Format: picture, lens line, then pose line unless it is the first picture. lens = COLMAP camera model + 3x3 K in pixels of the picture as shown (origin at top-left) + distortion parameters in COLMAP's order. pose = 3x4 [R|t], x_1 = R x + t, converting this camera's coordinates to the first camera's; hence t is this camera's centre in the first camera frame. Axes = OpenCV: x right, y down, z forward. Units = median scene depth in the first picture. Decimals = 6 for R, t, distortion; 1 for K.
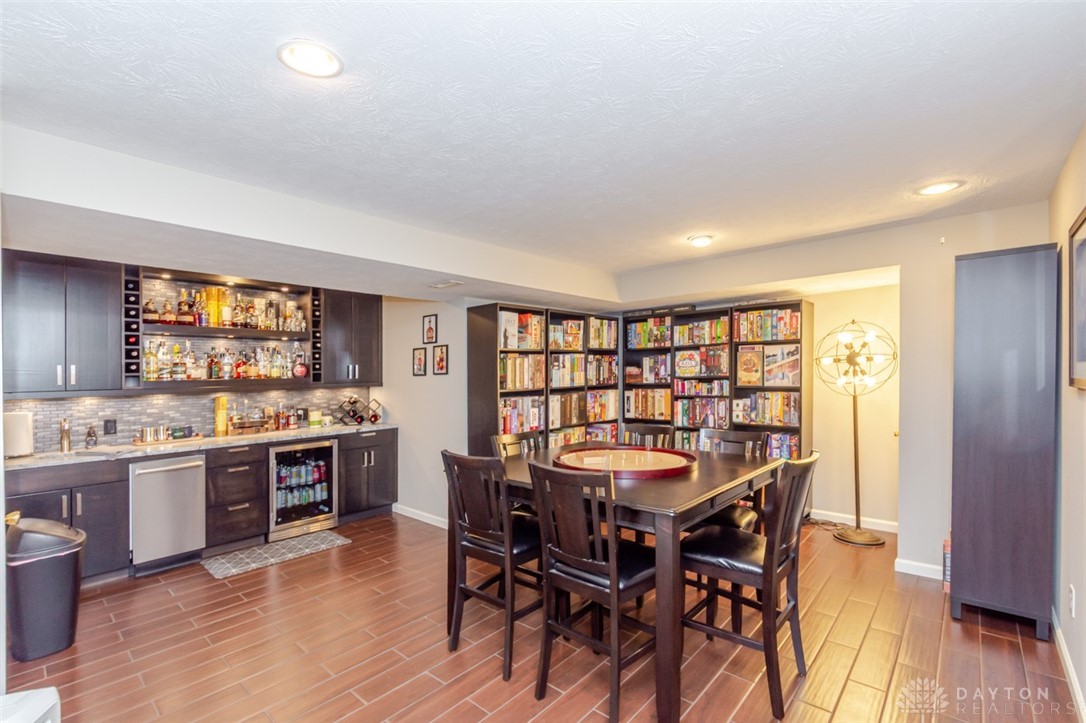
lens RADIAL K [[482.1, 0, 544.2], [0, 482.1, 372.7], [0, 0, 1]] dist [-0.003544, -0.000735]
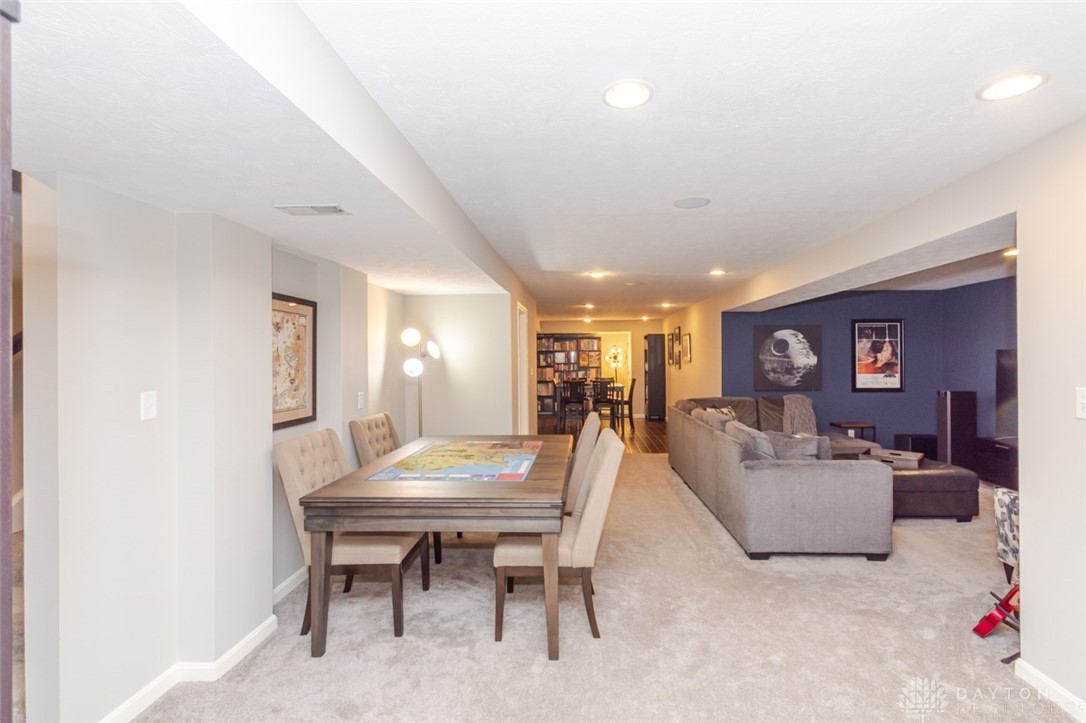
lens RADIAL K [[482.1, 0, 551.6], [0, 482.1, 367.2], [0, 0, 1]] dist [-0.003544, -0.000735]
pose [[0.756855, 0.005684, 0.653558, -1.463979], [-0.012259, 0.999910, 0.005500, 0.019274], [-0.653468, -0.012175, 0.756856, -0.931710]]
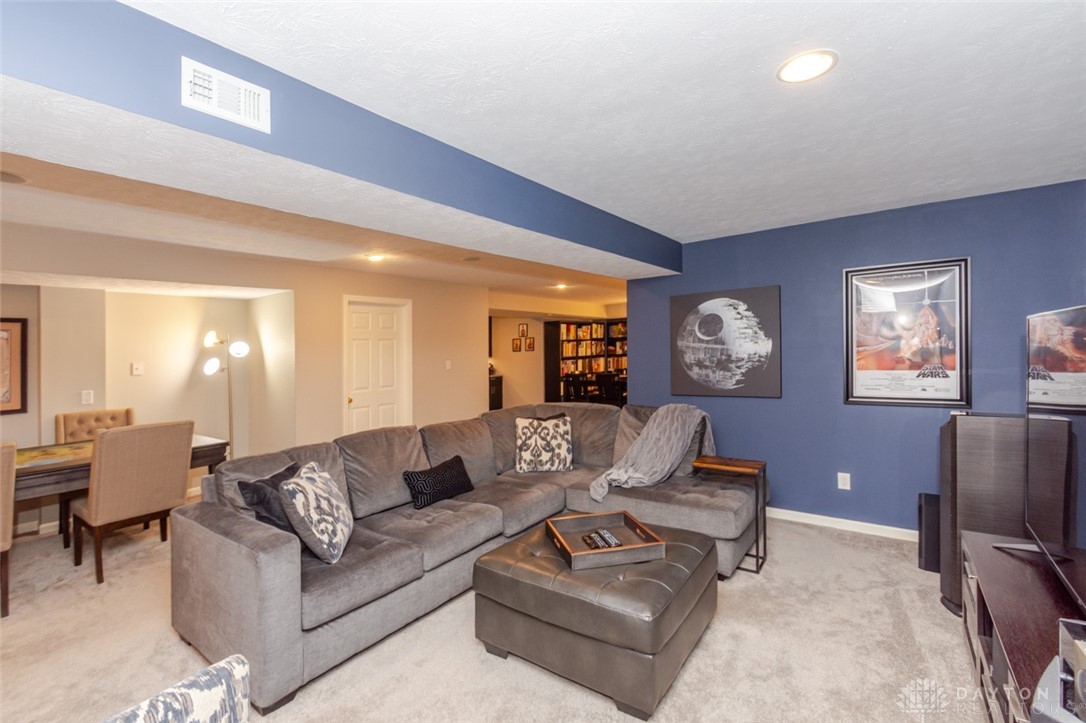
lens RADIAL K [[482.1, 0, 540.0], [0, 482.1, 355.2], [0, 0, 1]] dist [-0.003544, -0.000735]
pose [[0.996104, -0.010138, 0.087600, -0.345007], [0.009055, 0.999878, 0.012753, -0.003763], [-0.087718, -0.011910, 0.996074, -1.177913]]
